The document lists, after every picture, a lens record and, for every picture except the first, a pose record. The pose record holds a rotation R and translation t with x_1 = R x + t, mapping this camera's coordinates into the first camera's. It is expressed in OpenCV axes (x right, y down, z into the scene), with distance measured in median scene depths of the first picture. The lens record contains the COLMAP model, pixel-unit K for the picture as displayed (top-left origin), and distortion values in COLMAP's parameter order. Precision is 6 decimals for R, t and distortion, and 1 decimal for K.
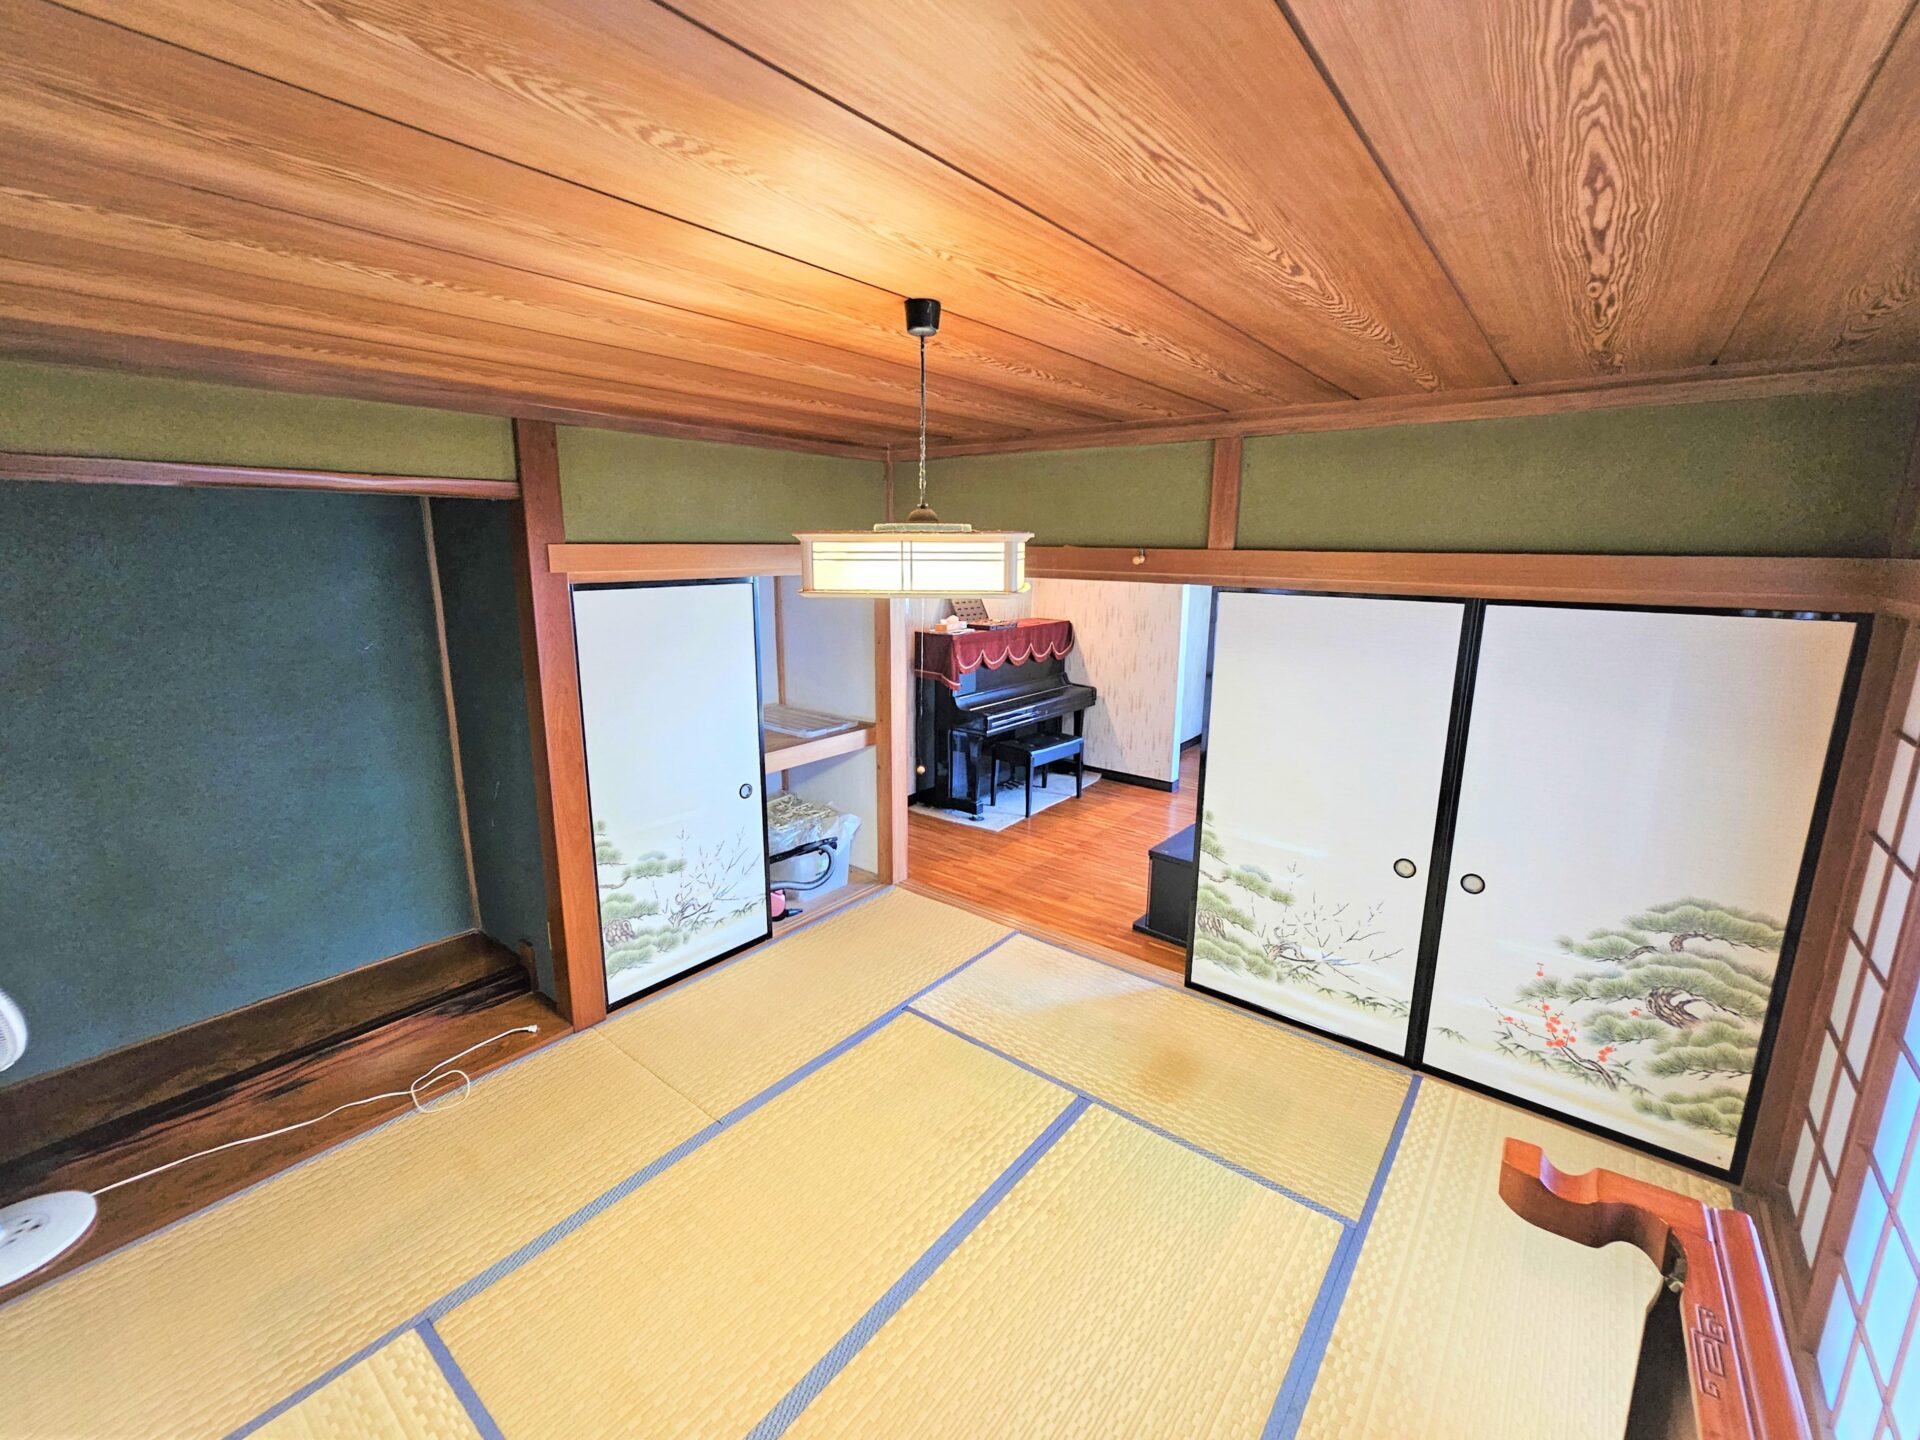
lens RADIAL K [[800.4, 0, 962.7], [0, 800.4, 711.4], [0, 0, 1]] dist [0.000434, 0.000011]
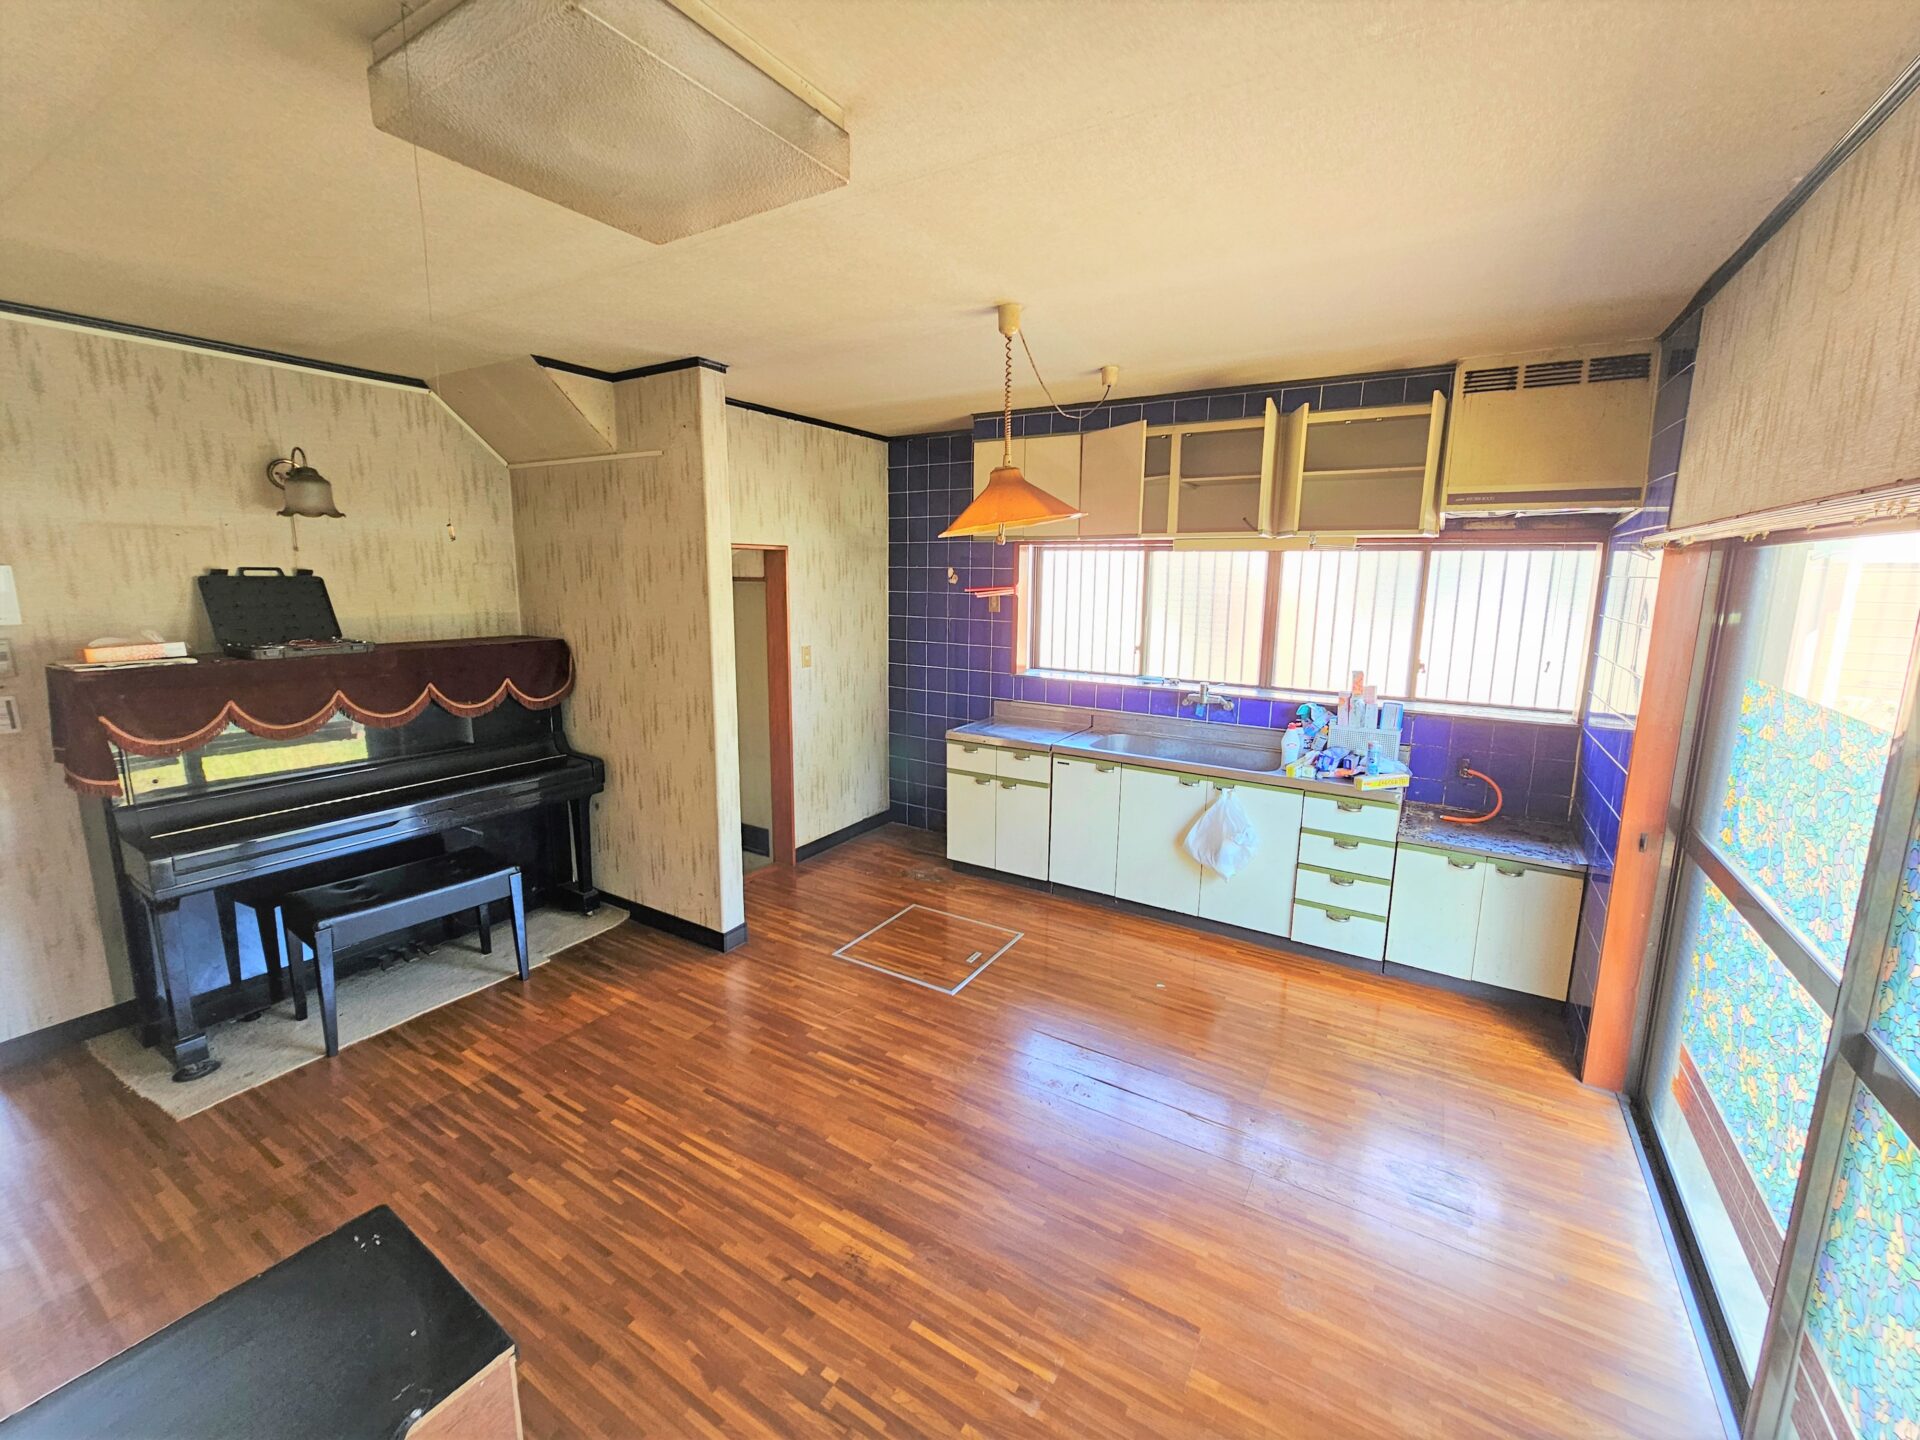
lens RADIAL K [[788.1, 0, 956.5], [0, 788.1, 709.0], [0, 0, 1]] dist [0.001026, 0.000083]
pose [[0.993324, -0.017964, 0.113949, 0.358471], [0.021818, 0.999228, -0.032664, -0.042925], [-0.113274, 0.034932, 0.992950, 0.443390]]
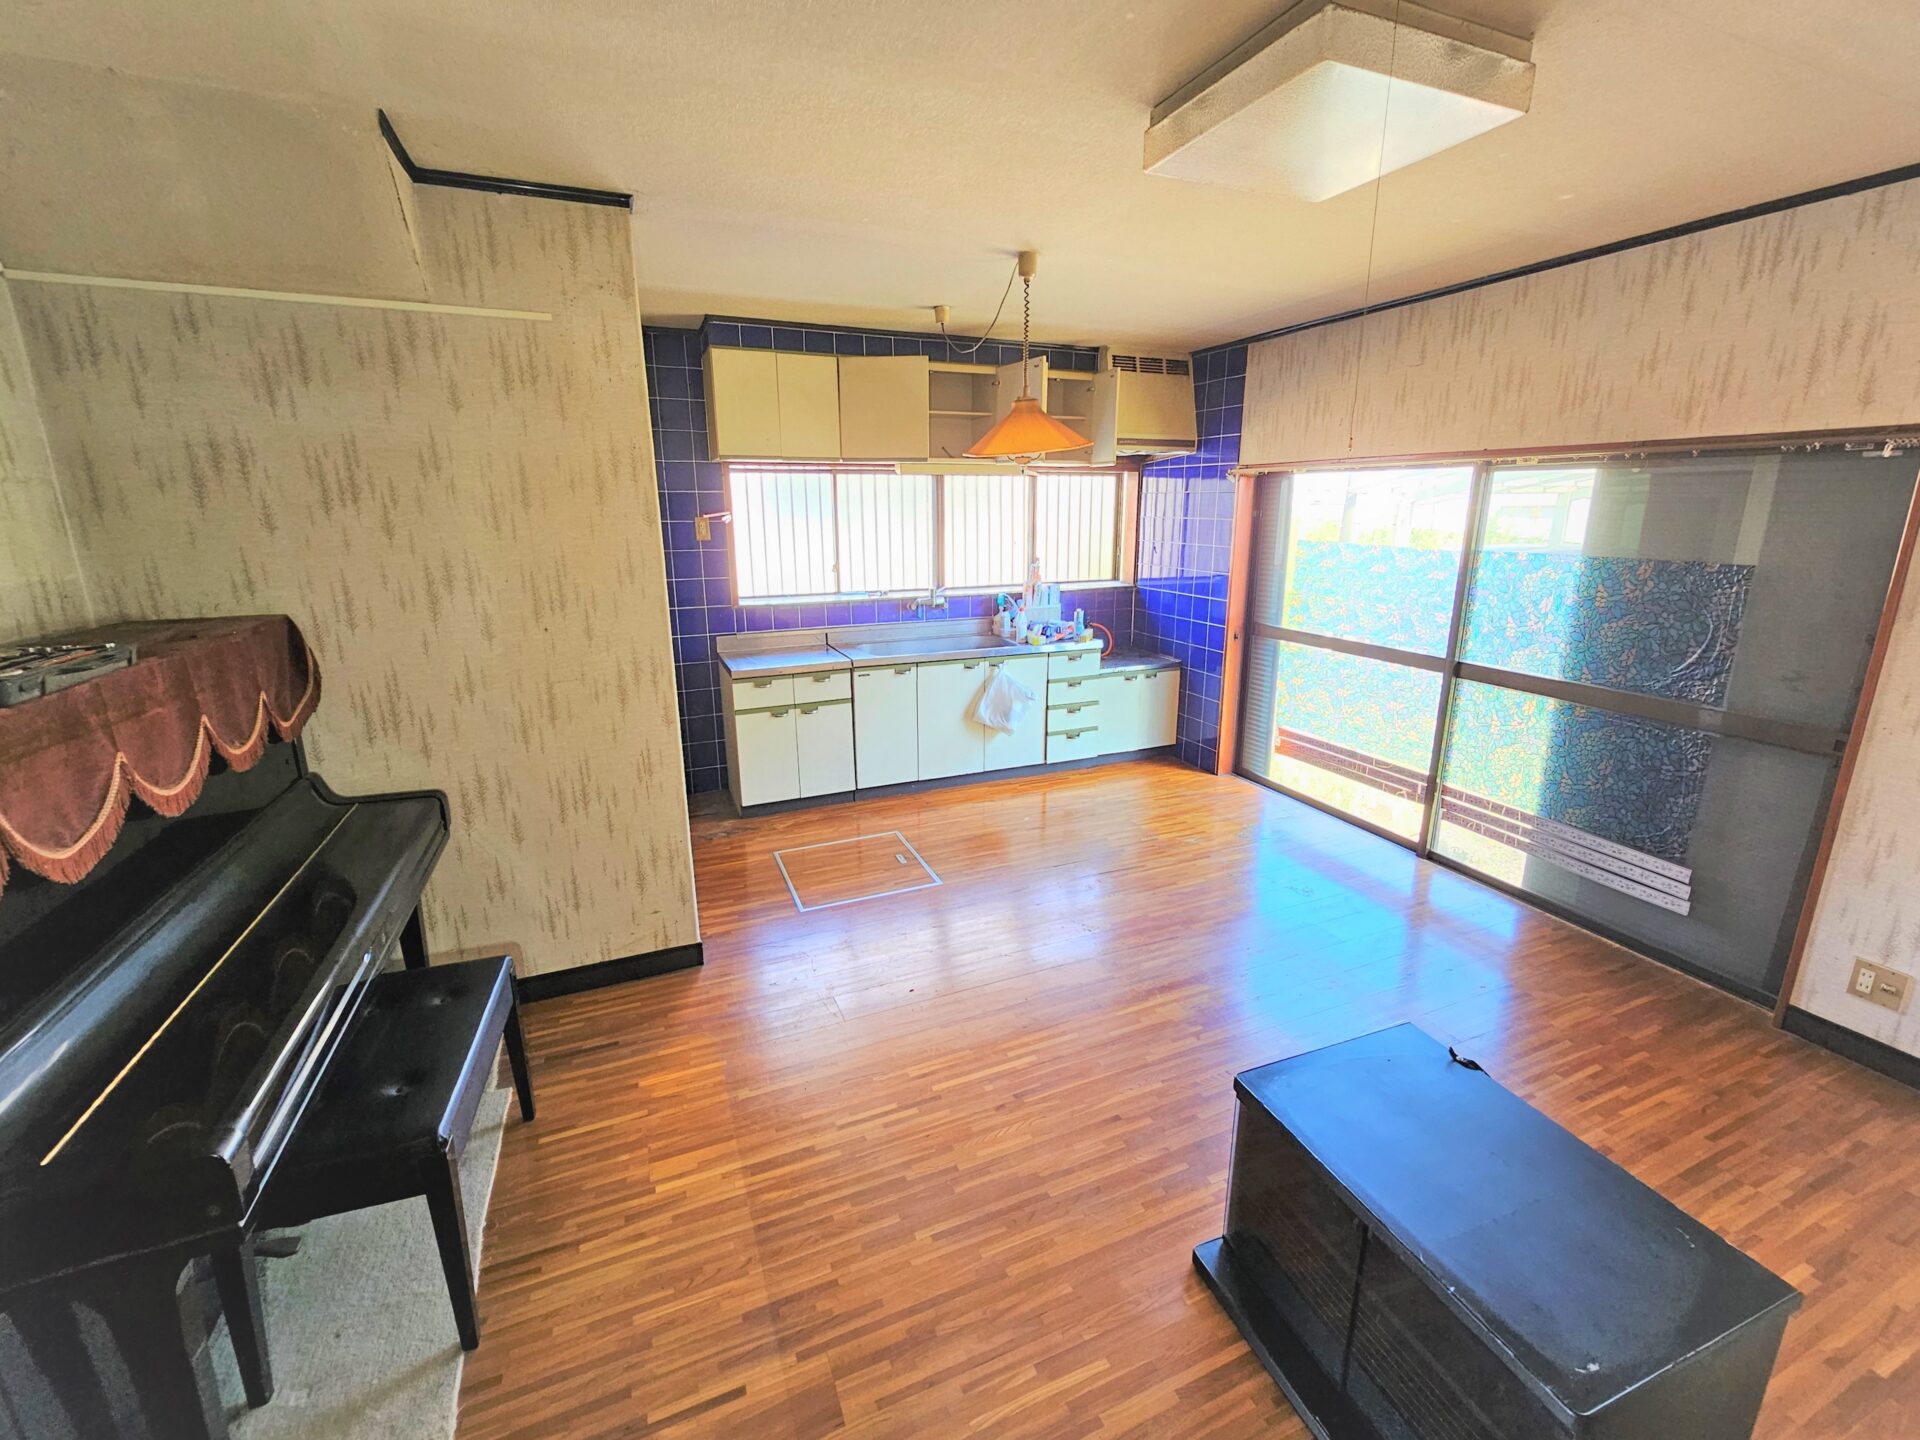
lens RADIAL K [[800.4, 0, 962.7], [0, 800.4, 711.4], [0, 0, 1]] dist [0.000434, 0.000011]
pose [[0.483950, -0.230656, 0.844151, -0.015715], [0.189264, 0.969395, 0.156373, -0.078129], [-0.854384, 0.084091, 0.512793, 0.632777]]
